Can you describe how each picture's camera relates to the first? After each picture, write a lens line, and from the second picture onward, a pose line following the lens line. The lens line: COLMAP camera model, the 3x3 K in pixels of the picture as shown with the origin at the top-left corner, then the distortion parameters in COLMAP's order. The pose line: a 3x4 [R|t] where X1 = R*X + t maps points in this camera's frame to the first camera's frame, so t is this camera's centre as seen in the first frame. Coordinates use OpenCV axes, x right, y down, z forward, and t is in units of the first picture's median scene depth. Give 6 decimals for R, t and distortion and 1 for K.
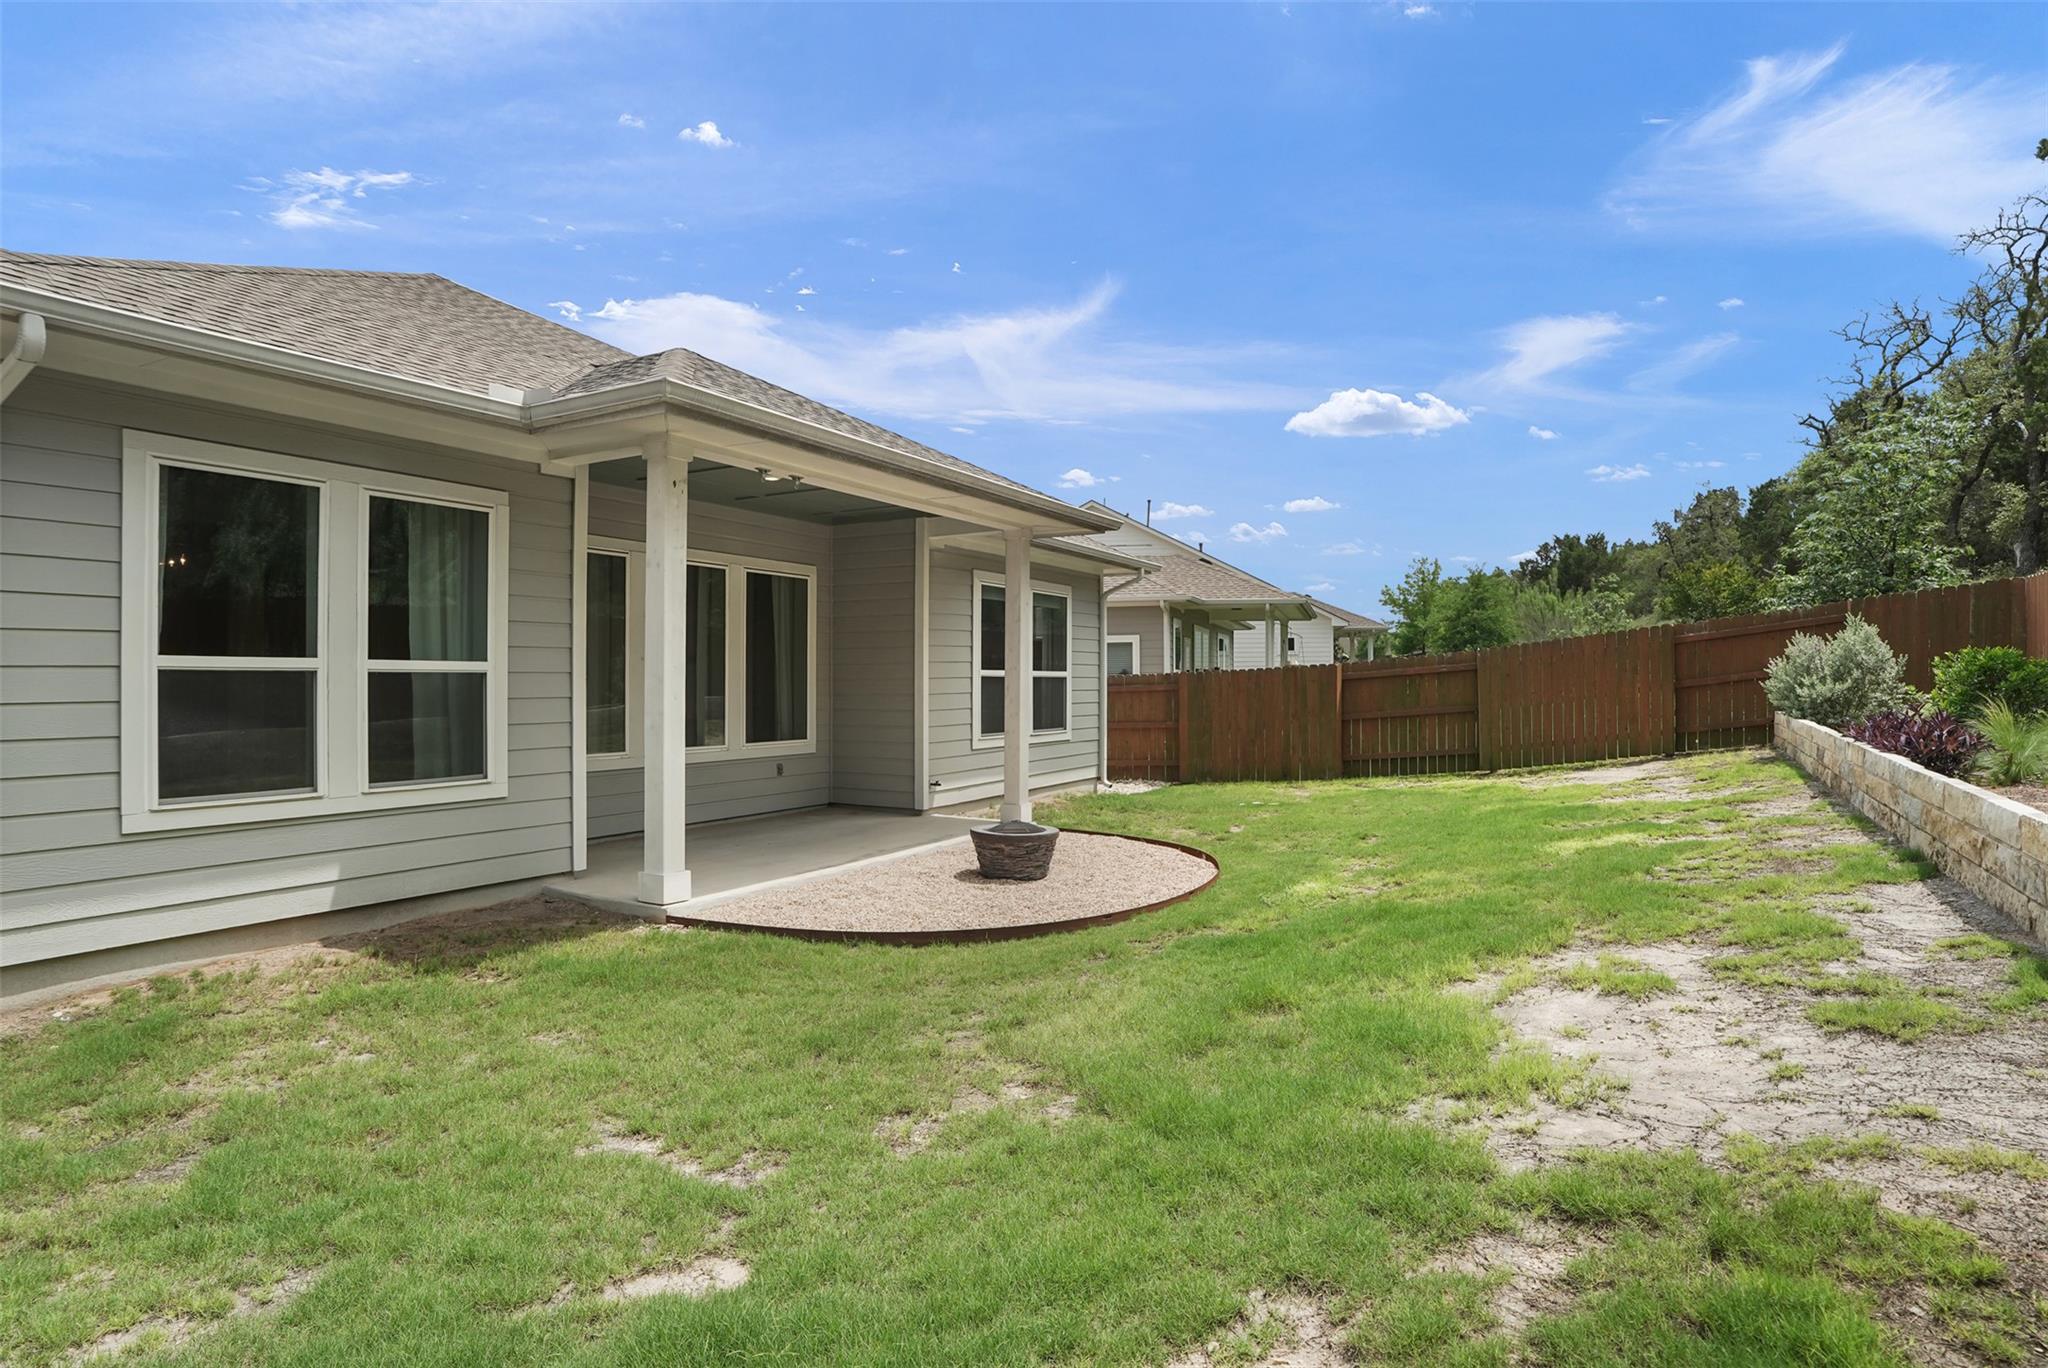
lens RADIAL K [[1097.2, 0, 1016.8], [0, 1097.2, 685.7], [0, 0, 1]] dist [-0.058040, 0.026580]
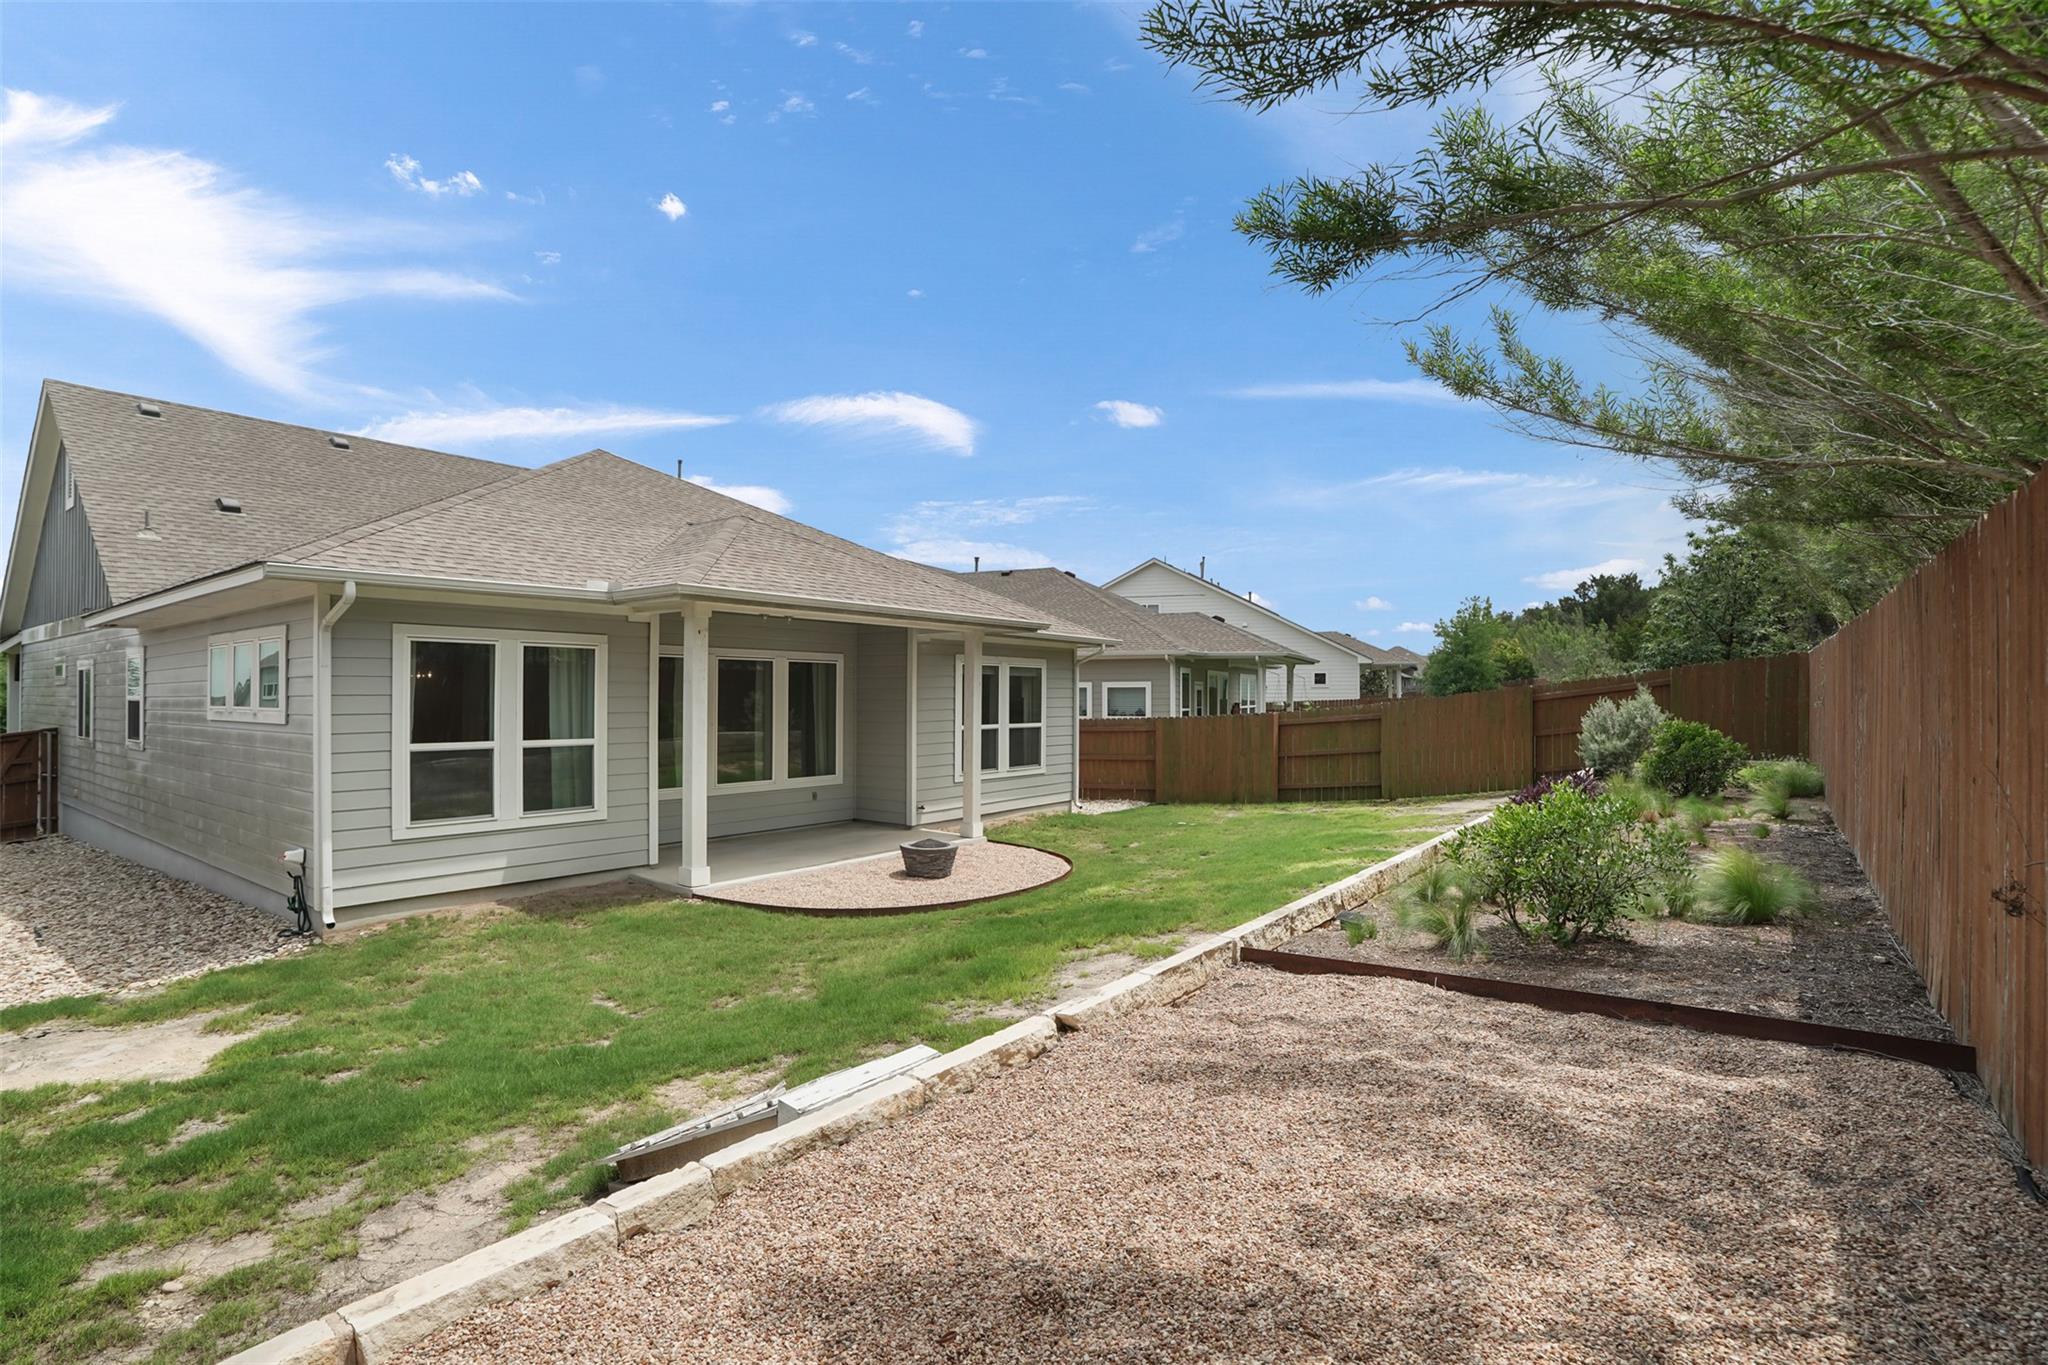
lens RADIAL K [[965.8, 0, 1007.5], [0, 965.8, 695.6], [0, 0, 1]] dist [-0.070090, 0.028639]
pose [[0.989915, 0.001990, -0.141648, 0.357720], [-0.002601, 0.999988, -0.004127, -0.085280], [0.141638, 0.004454, 0.989908, -0.373915]]
